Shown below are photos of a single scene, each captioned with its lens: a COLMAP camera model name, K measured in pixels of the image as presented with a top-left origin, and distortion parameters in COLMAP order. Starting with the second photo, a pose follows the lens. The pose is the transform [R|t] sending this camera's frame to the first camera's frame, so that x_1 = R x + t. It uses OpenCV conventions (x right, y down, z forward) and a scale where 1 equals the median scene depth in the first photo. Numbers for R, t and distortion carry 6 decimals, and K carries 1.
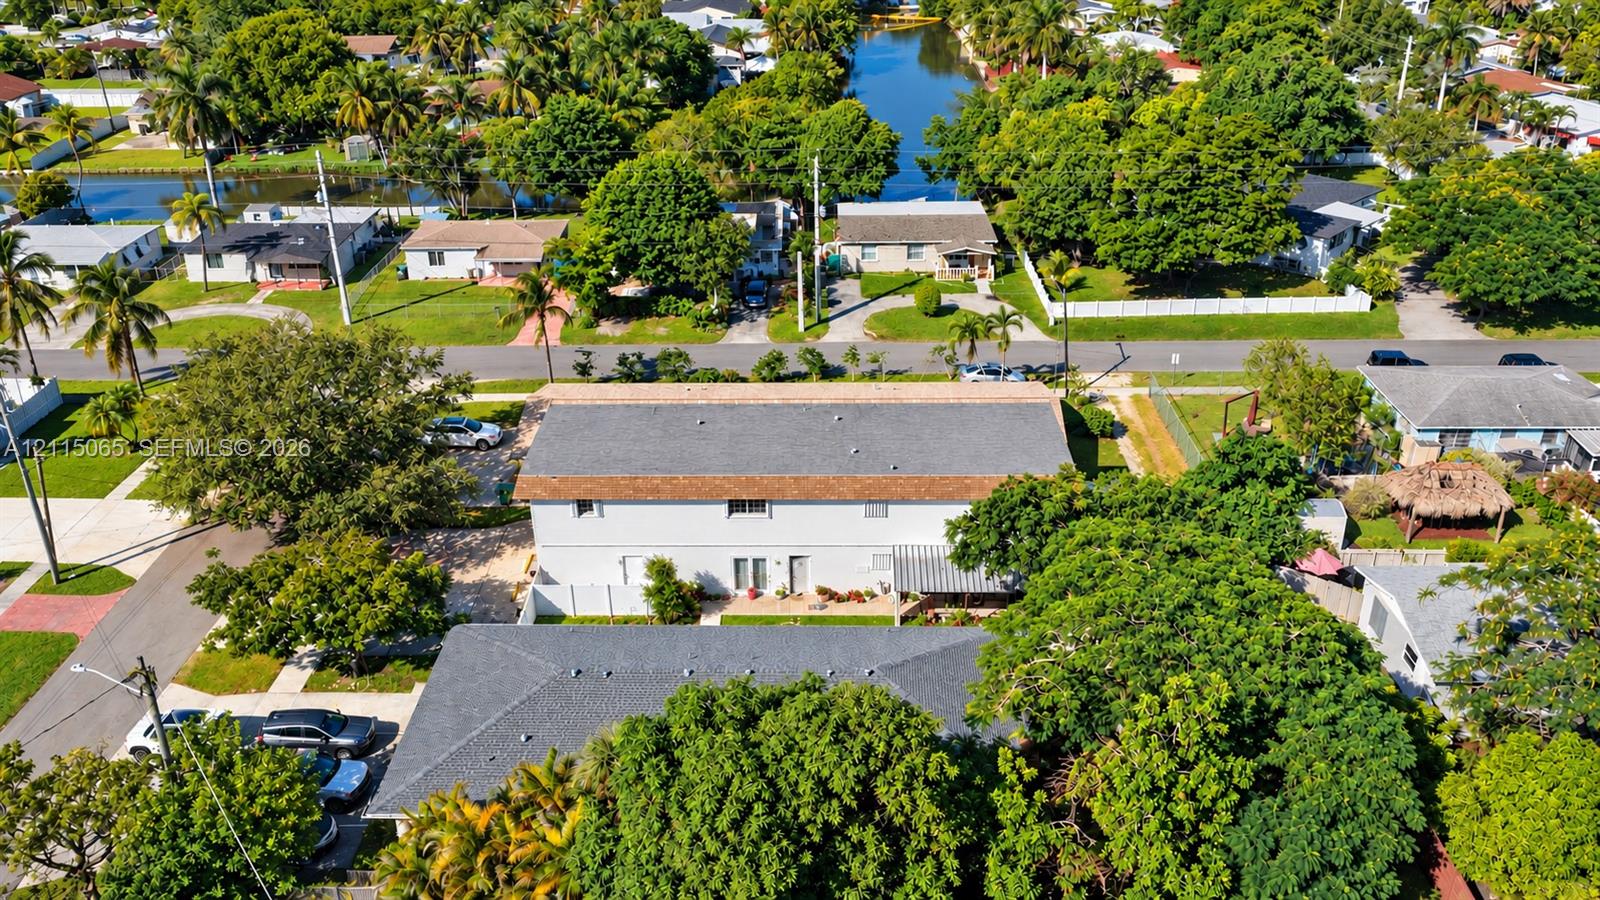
lens RADIAL K [[1301.3, 0, 805.9], [0, 1301.3, 450.0], [0, 0, 1]] dist [0.004674, -0.005387]
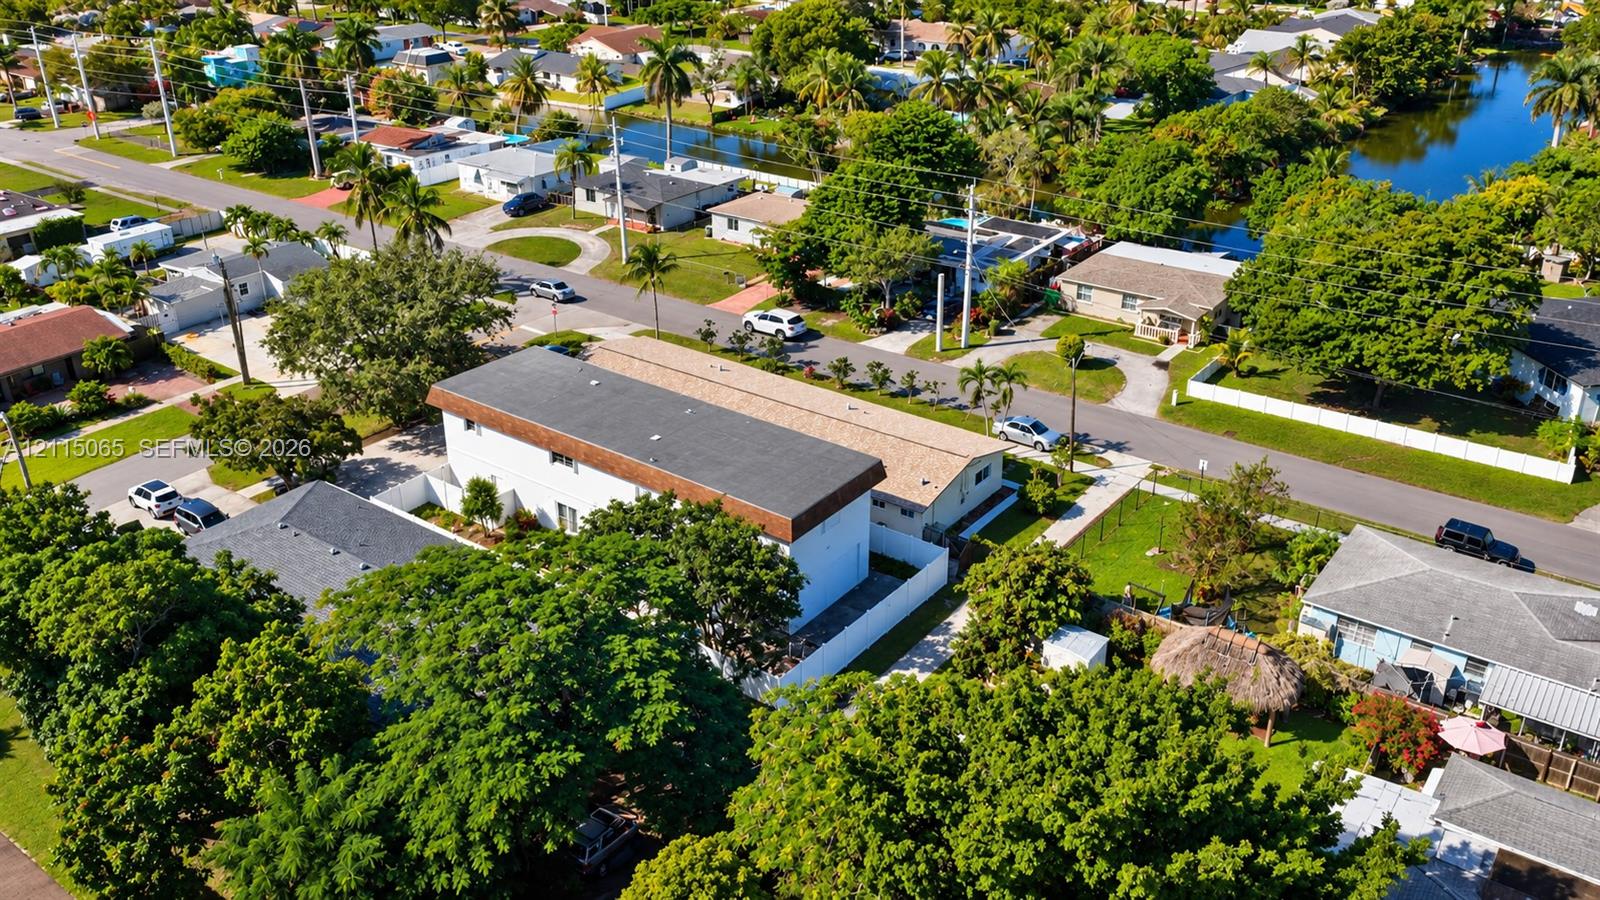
lens RADIAL K [[1301.3, 0, 805.9], [0, 1301.3, 450.0], [0, 0, 1]] dist [0.004674, -0.005387]
pose [[0.809403, 0.259356, -0.526878, 0.449537], [-0.257285, 0.963114, 0.078846, -0.067620], [0.527893, 0.071740, 0.846276, 0.088582]]
